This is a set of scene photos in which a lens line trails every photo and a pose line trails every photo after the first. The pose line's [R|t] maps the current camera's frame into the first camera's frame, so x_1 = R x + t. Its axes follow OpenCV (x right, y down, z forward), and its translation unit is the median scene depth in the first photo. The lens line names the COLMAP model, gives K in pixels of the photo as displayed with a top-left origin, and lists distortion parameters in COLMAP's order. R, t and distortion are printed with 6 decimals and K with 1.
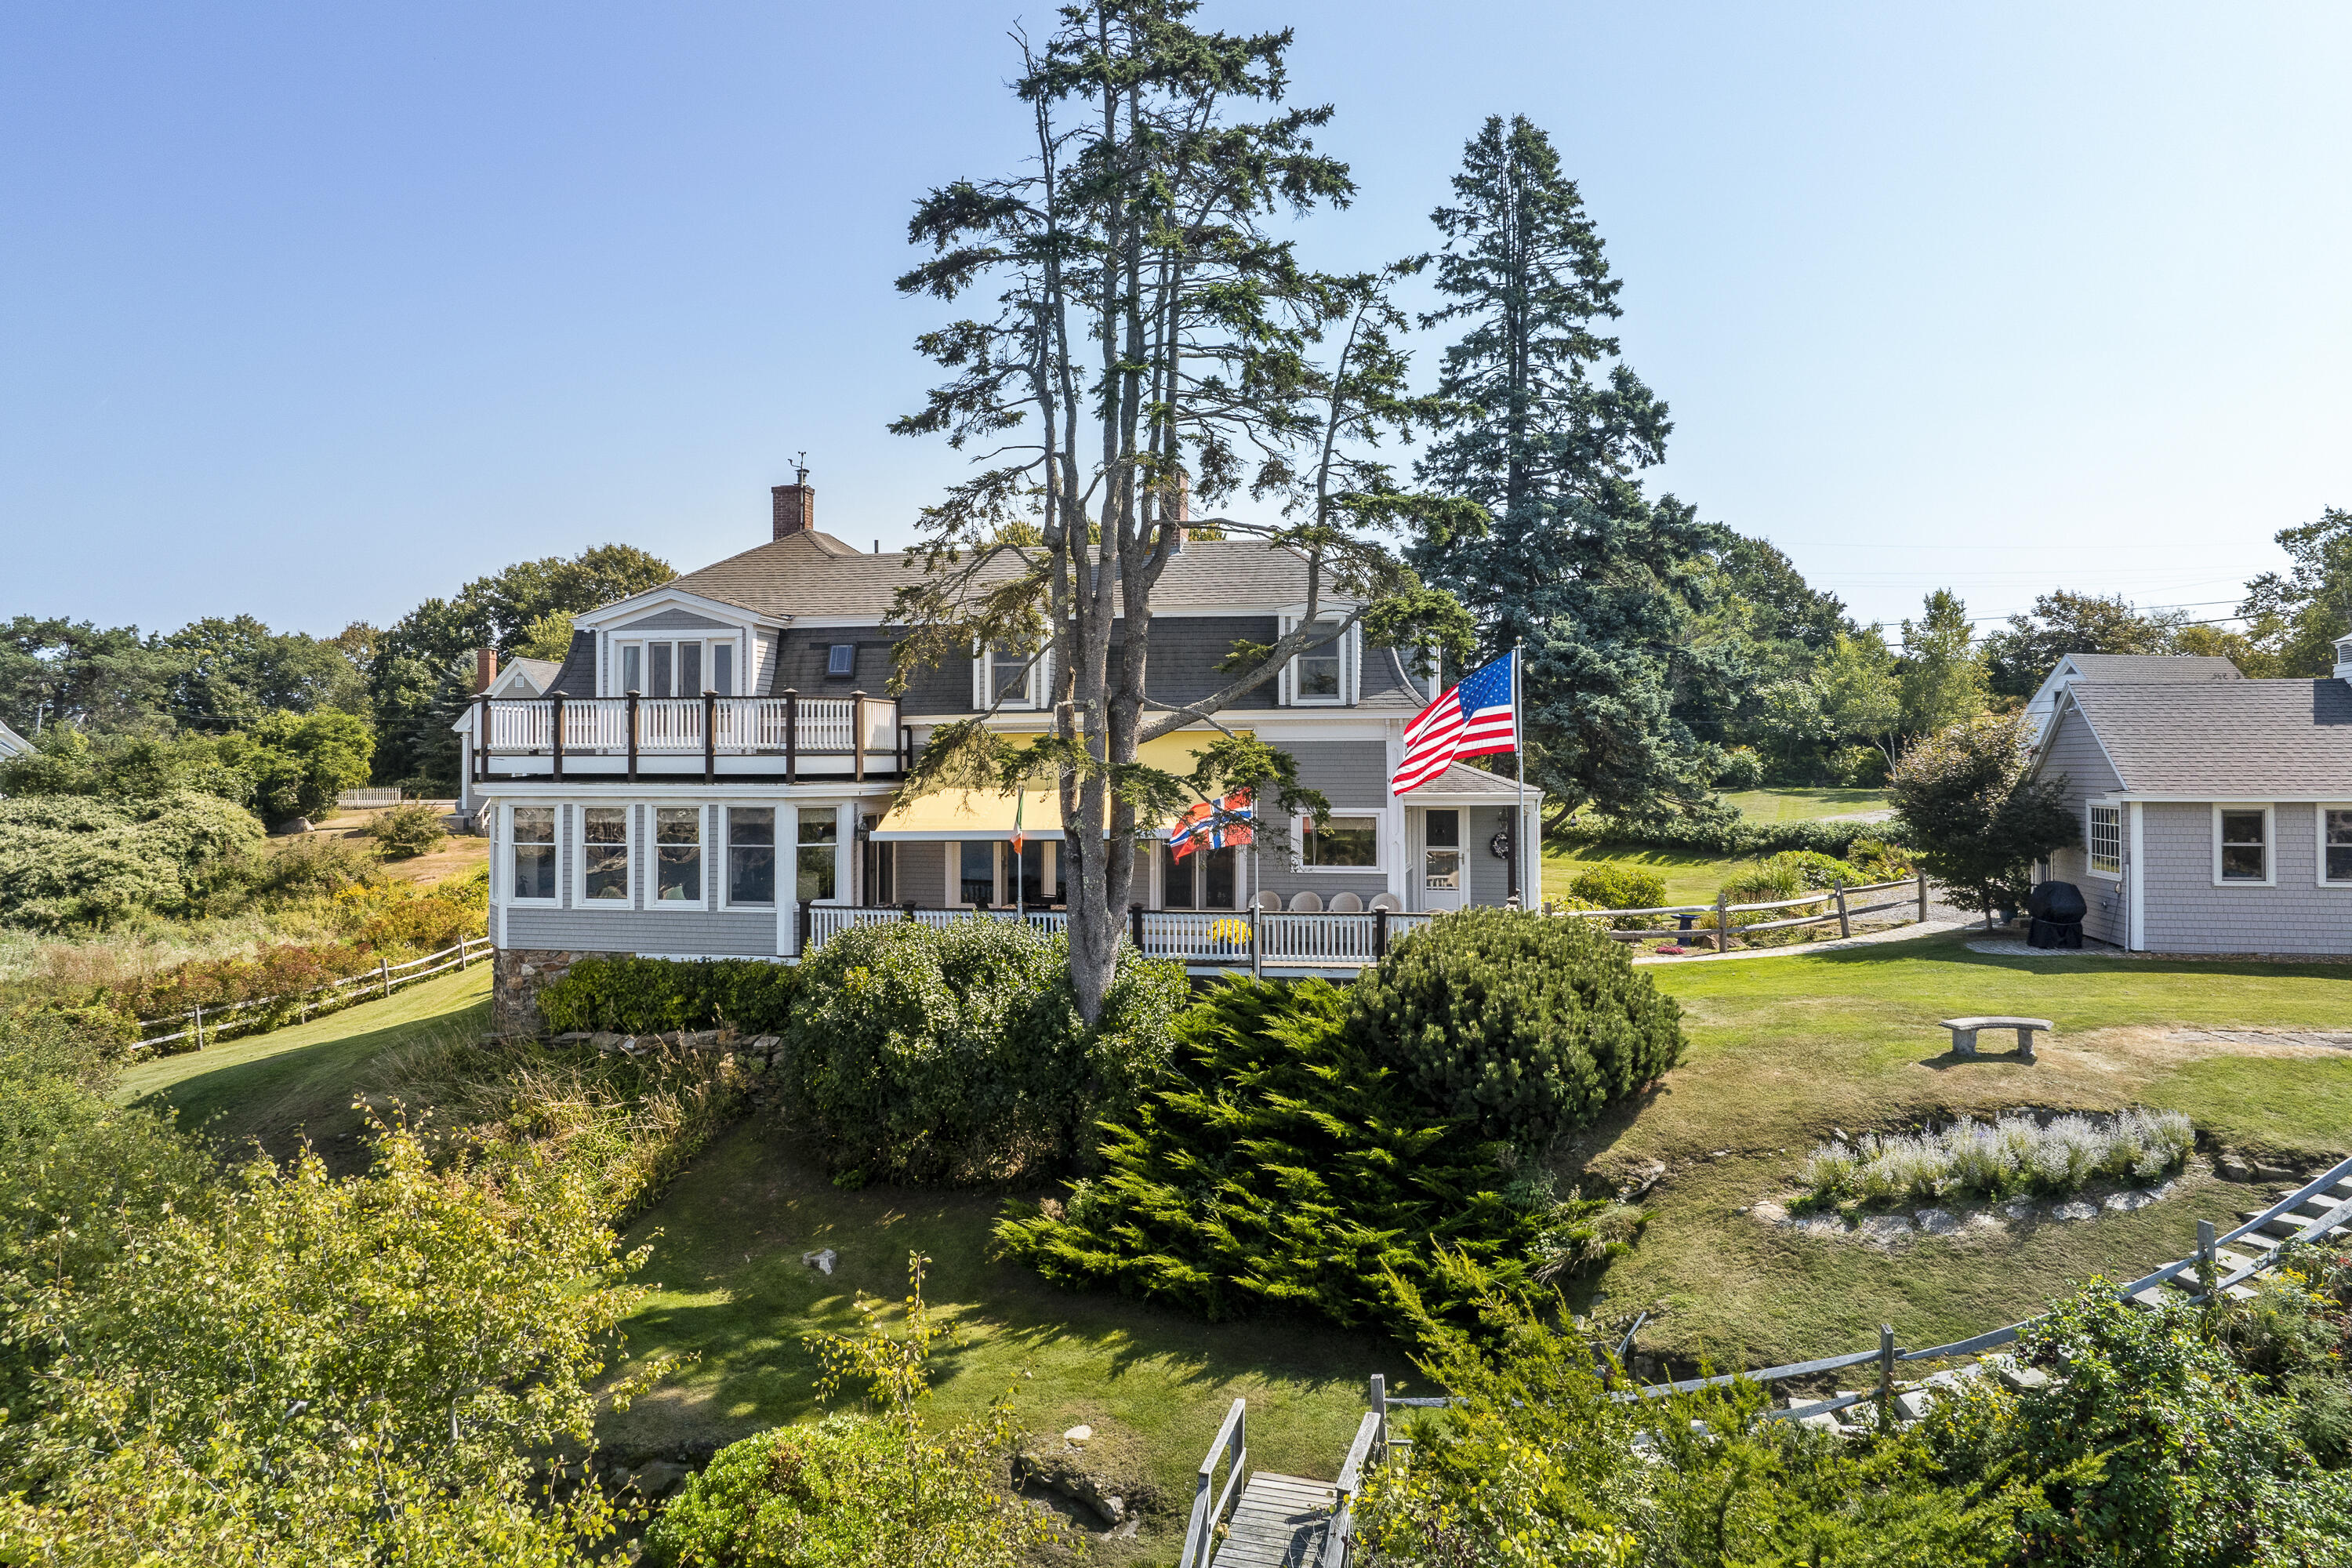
lens RADIAL K [[1643.4, 0, 1180.6], [0, 1643.4, 762.2], [0, 0, 1]] dist [-0.007911, 0.000902]
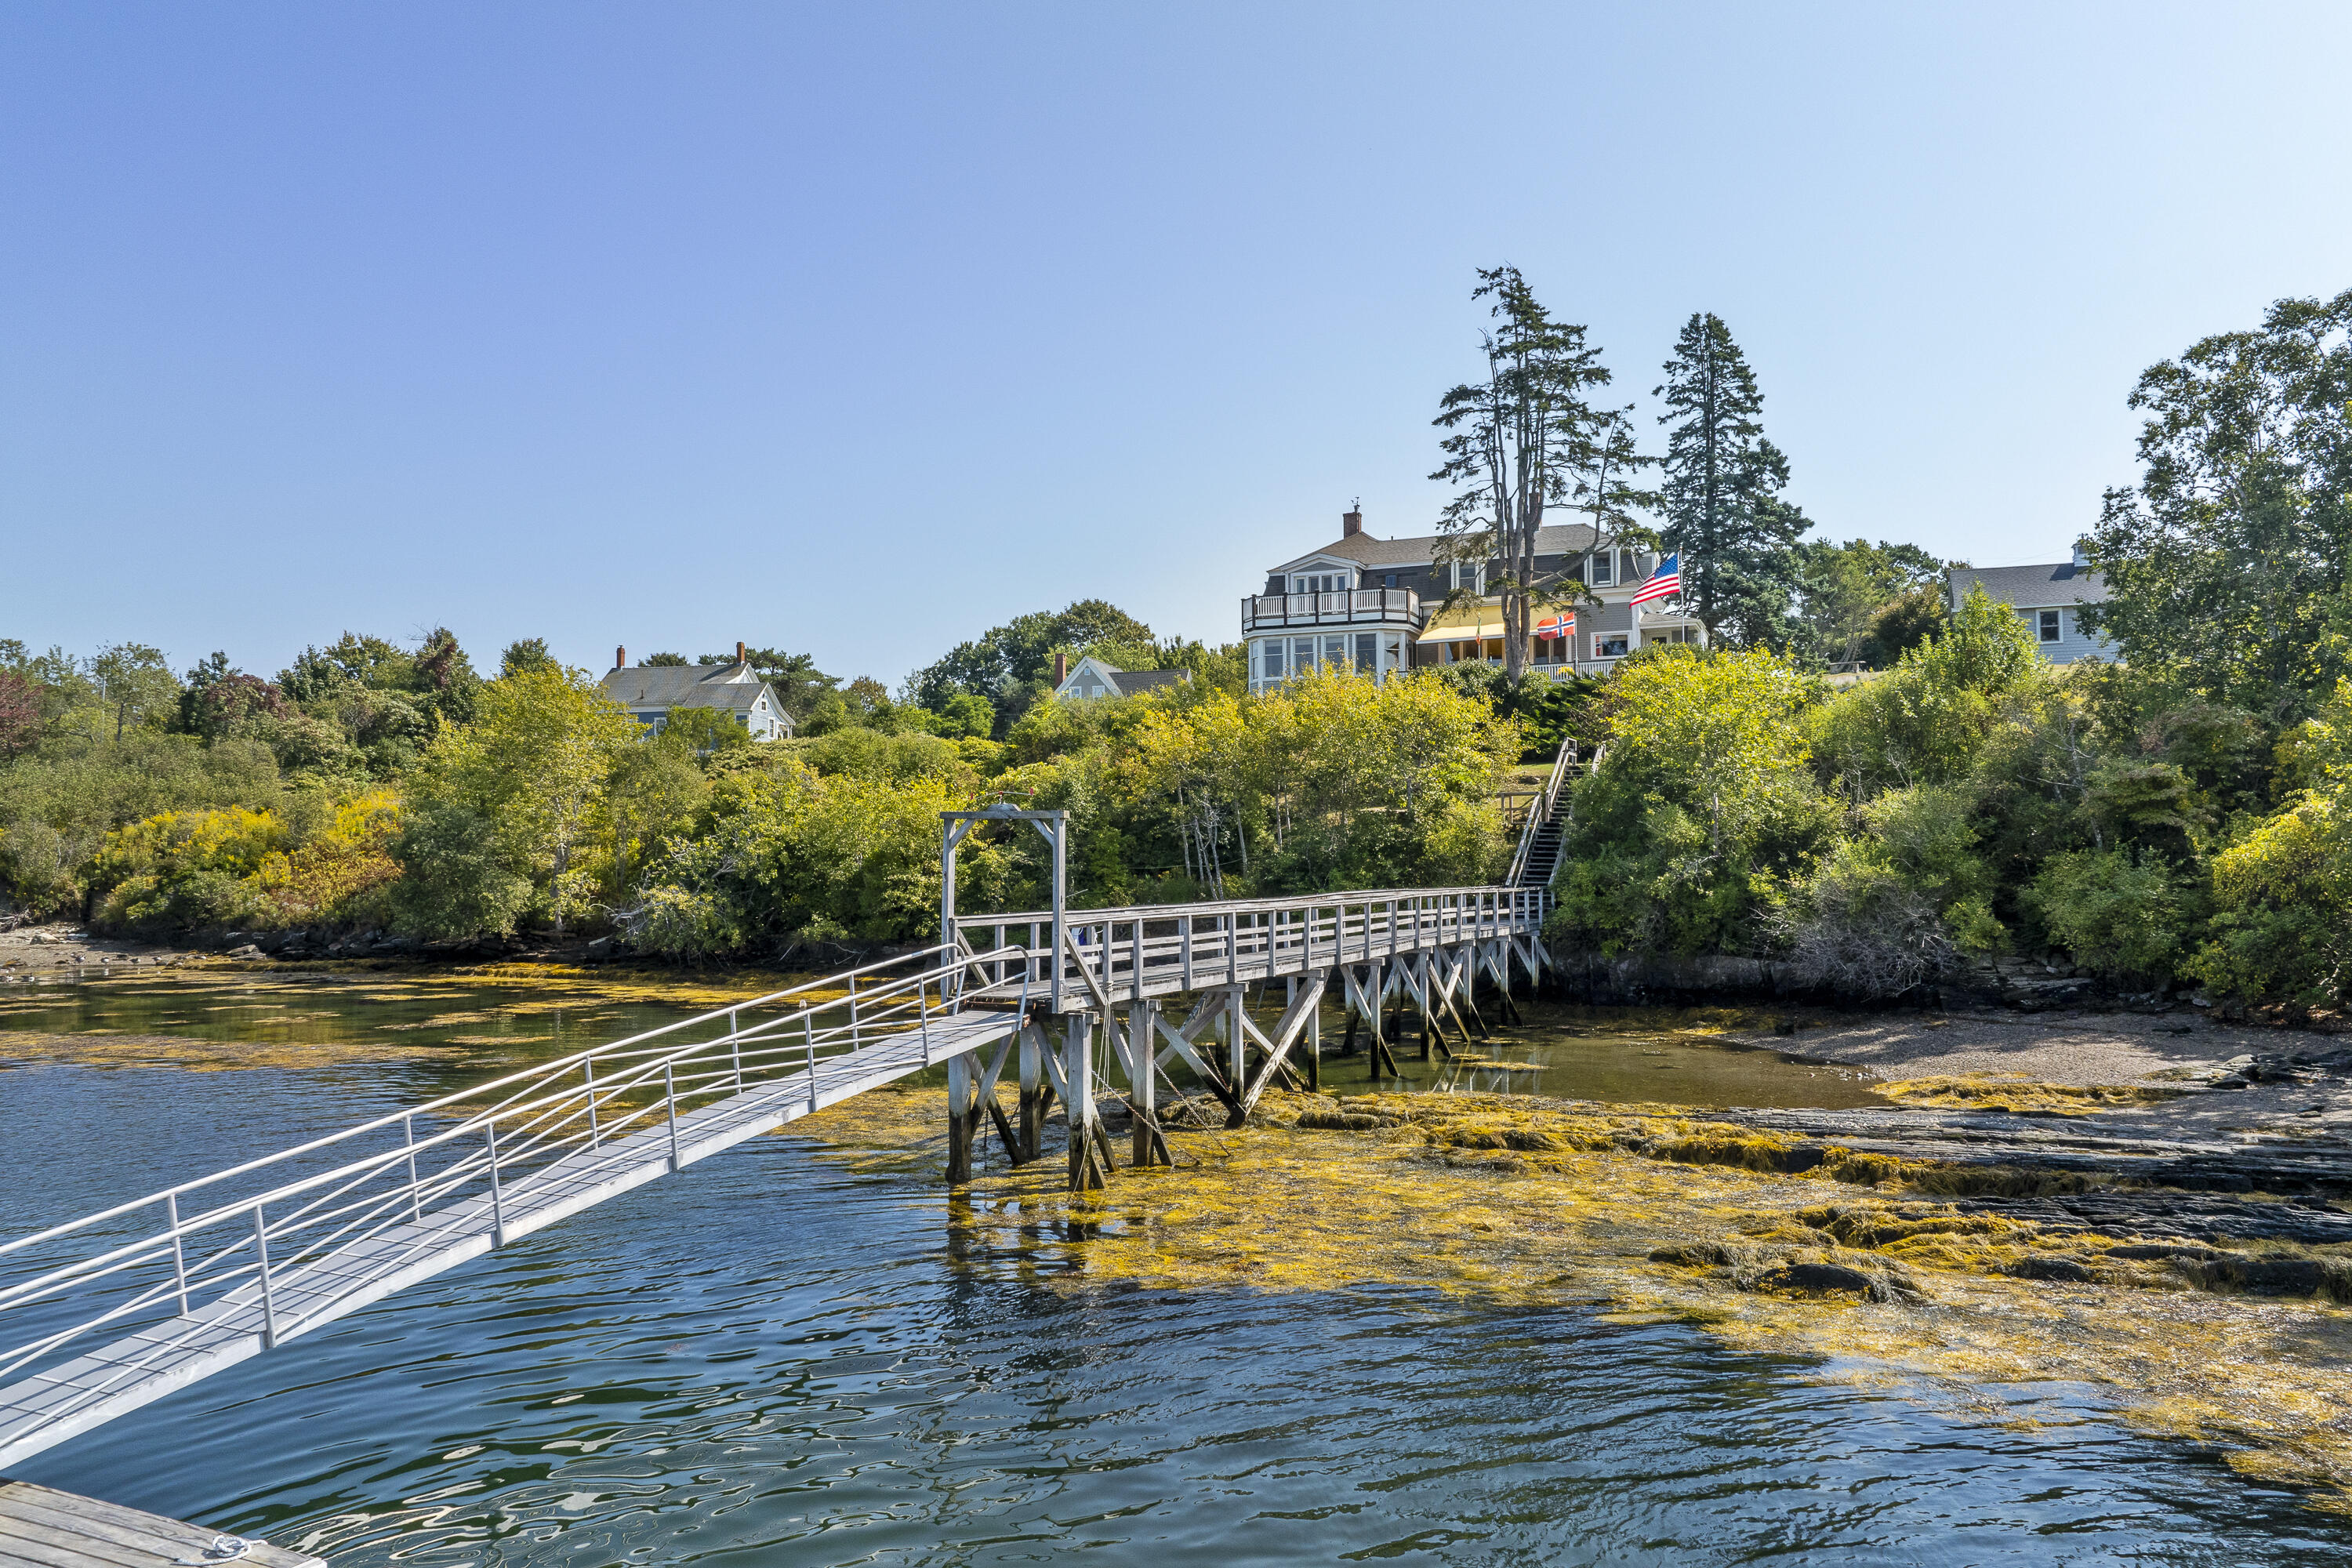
lens RADIAL K [[1643.4, 0, 1176.9], [0, 1643.4, 794.6], [0, 0, 1]] dist [-0.007911, 0.000902]
pose [[0.982565, -0.009902, -0.185653, -0.082467], [0.003134, 0.999321, -0.036713, 0.351436], [0.185890, 0.035491, 0.981929, -1.441199]]
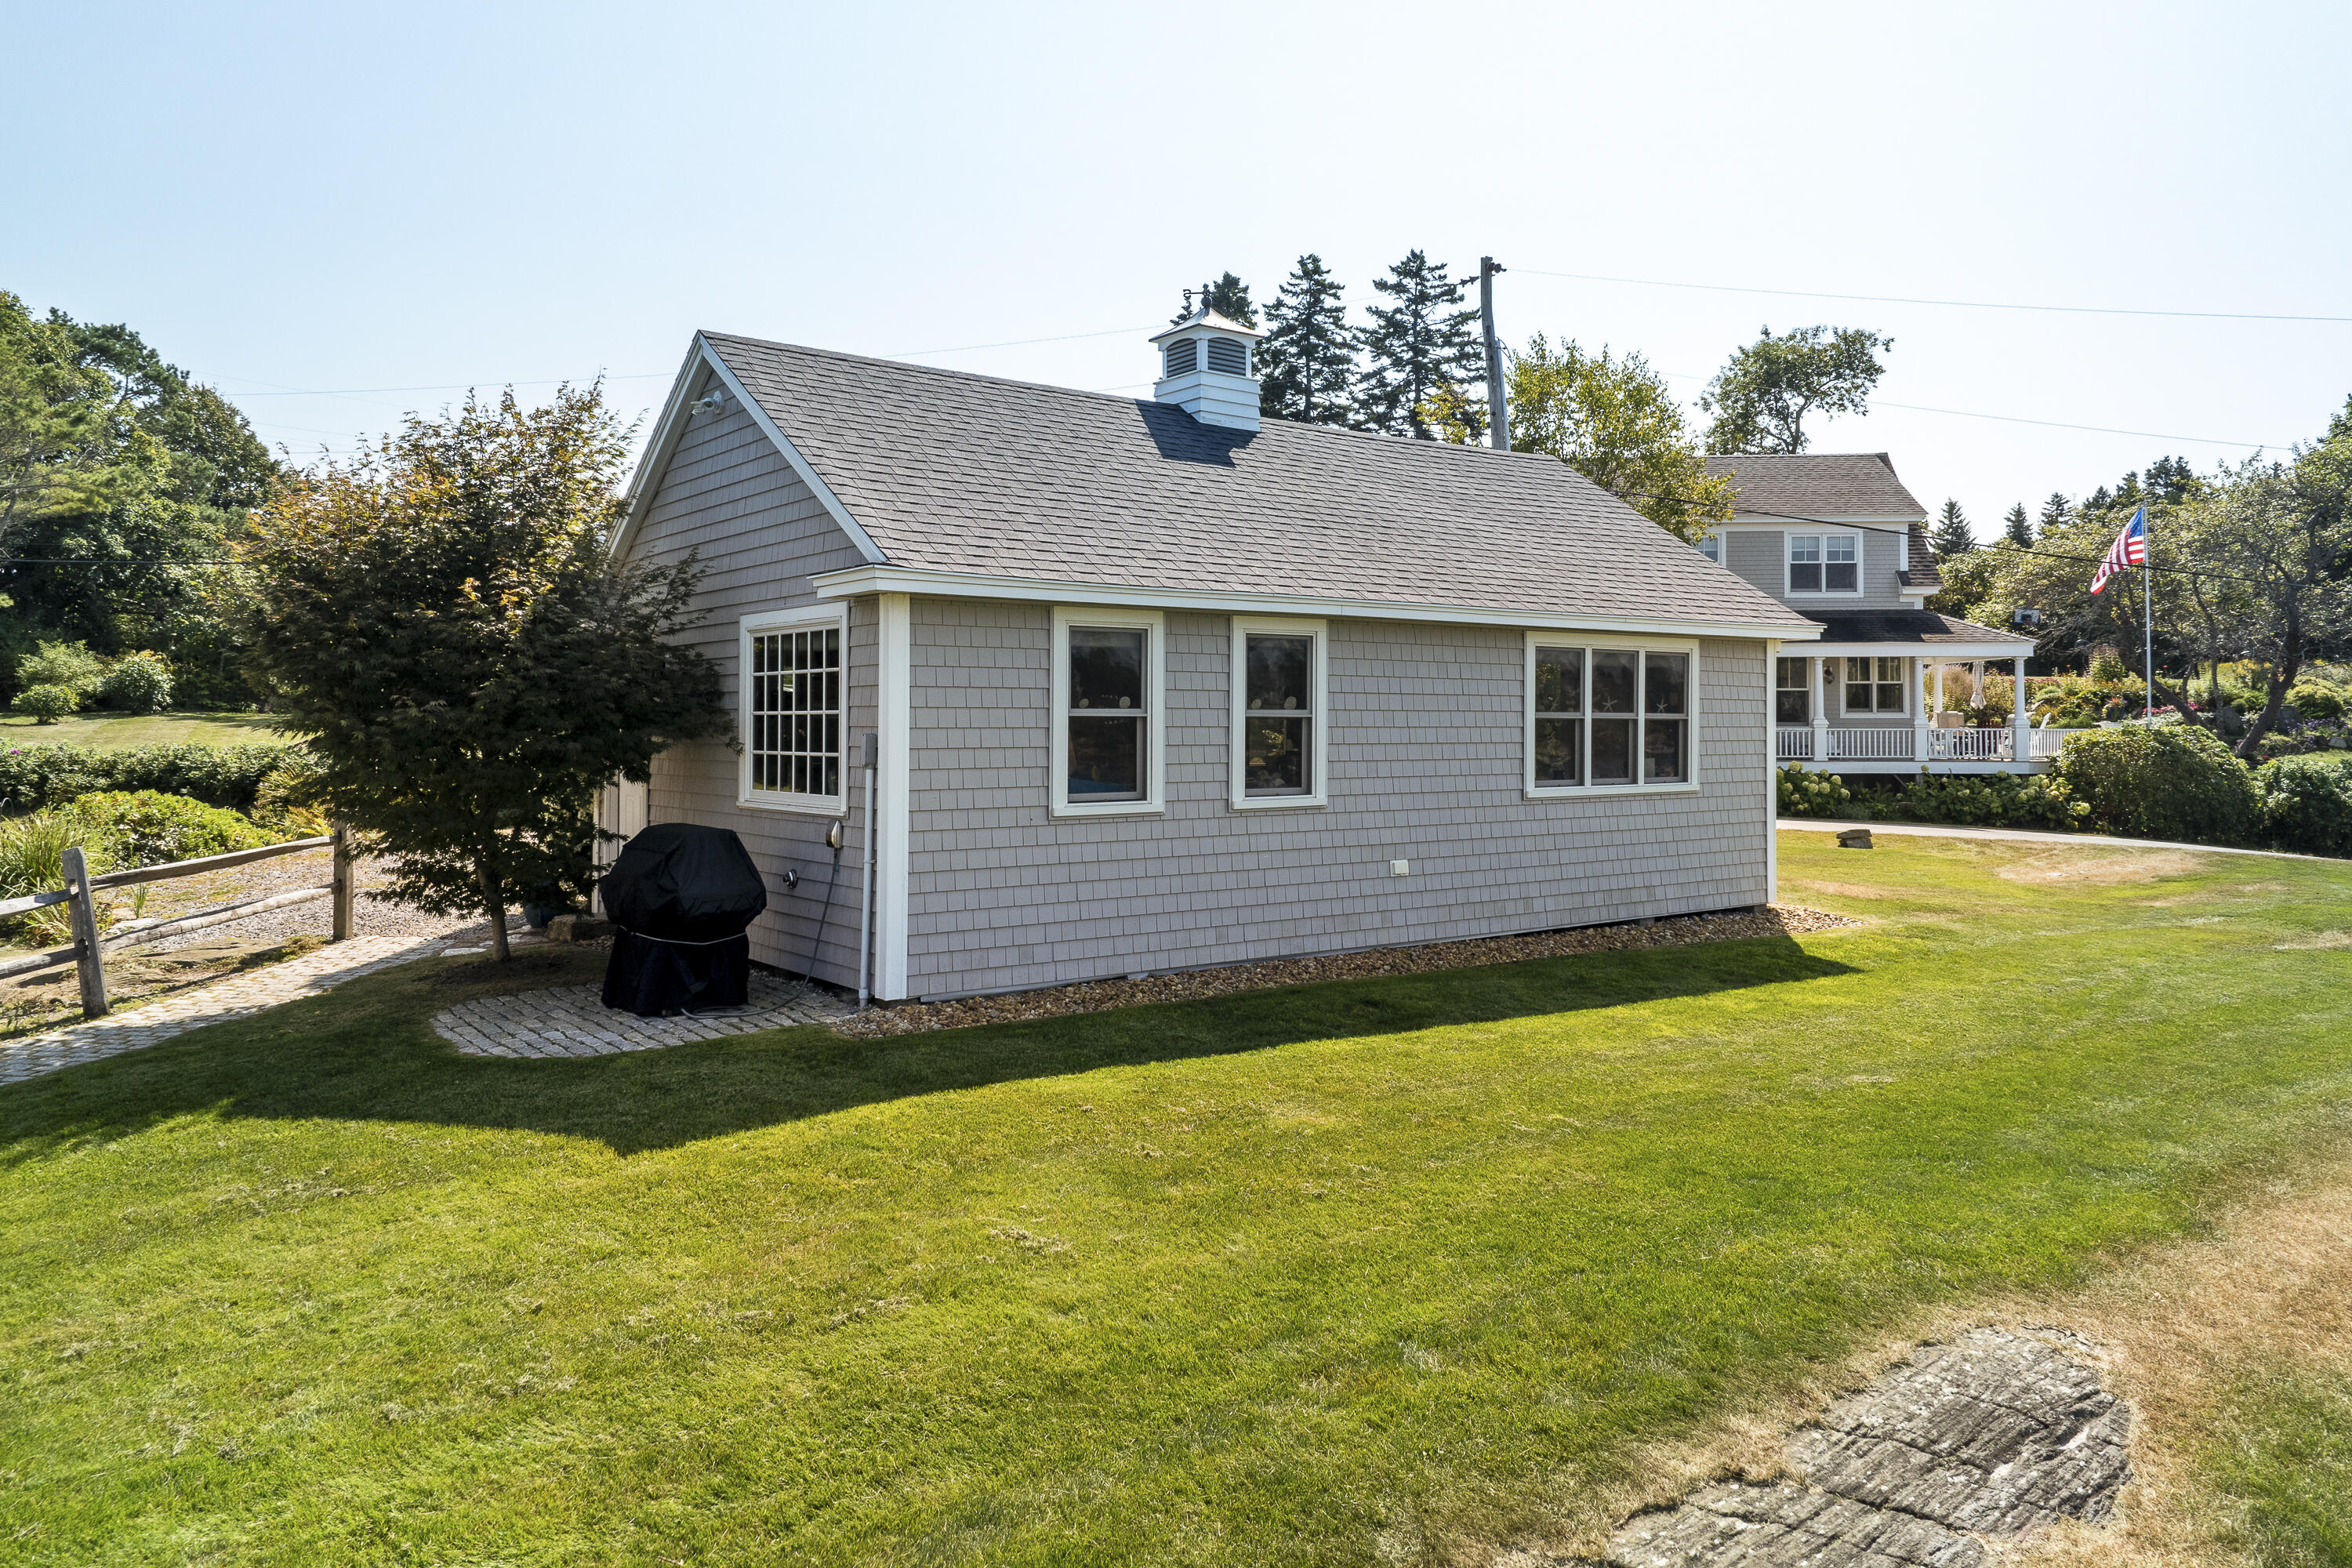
lens RADIAL K [[1643.4, 0, 1195.7], [0, 1643.4, 723.0], [0, 0, 1]] dist [-0.007911, 0.000902]
pose [[0.654585, 0.004699, 0.755974, 0.327166], [-0.005799, 0.999982, -0.001194, 0.049090], [-0.755967, -0.003602, 0.654600, 0.662476]]
